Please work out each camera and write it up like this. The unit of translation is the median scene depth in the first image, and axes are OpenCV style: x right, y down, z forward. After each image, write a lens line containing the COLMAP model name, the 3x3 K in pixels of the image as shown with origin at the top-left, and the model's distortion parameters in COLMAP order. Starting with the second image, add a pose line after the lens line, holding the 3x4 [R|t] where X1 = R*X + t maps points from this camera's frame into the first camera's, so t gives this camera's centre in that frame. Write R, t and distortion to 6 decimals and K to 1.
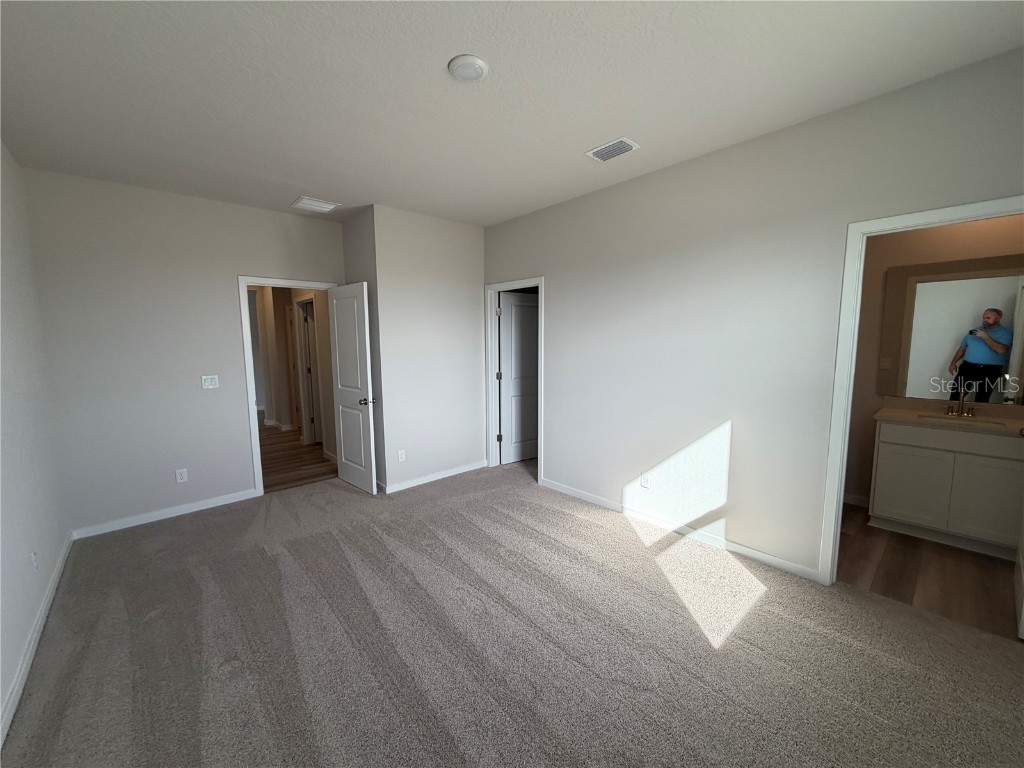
lens RADIAL K [[408.7, 0, 508.6], [0, 408.7, 385.5], [0, 0, 1]] dist [-0.000783, 0.000159]
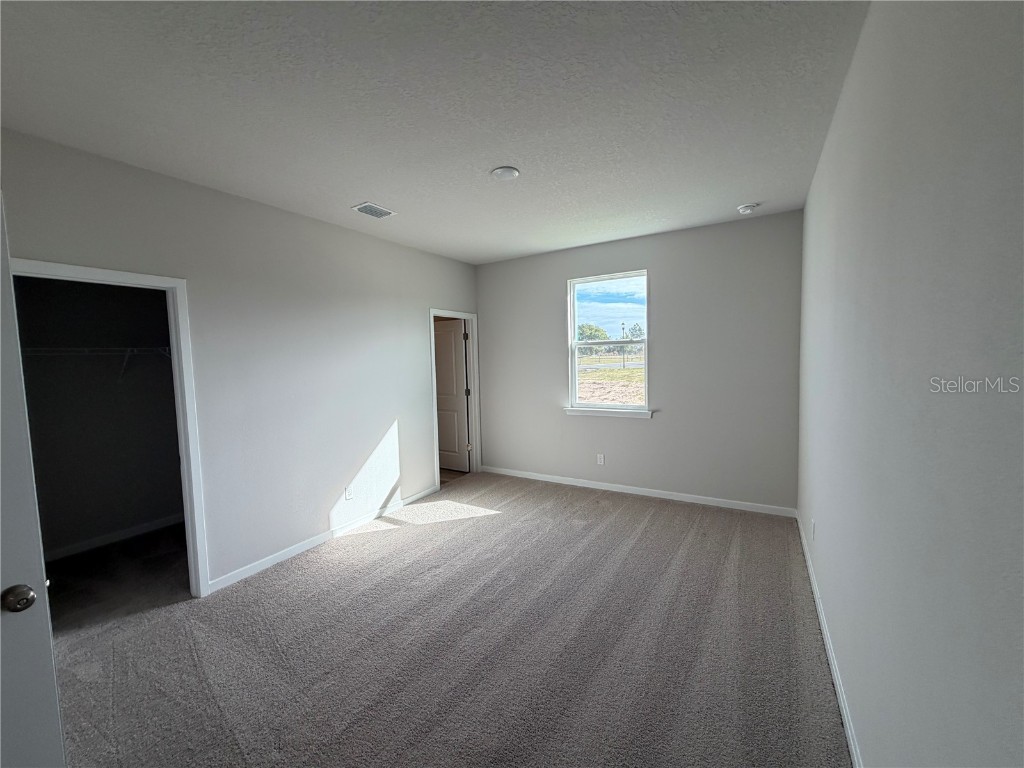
lens RADIAL K [[408.7, 0, 508.6], [0, 408.7, 385.5], [0, 0, 1]] dist [-0.000783, 0.000159]
pose [[-0.292007, -0.048573, 0.955182, -1.095581], [0.140599, 0.985679, 0.093106, -0.130942], [-0.946025, 0.161485, -0.280996, 1.102311]]
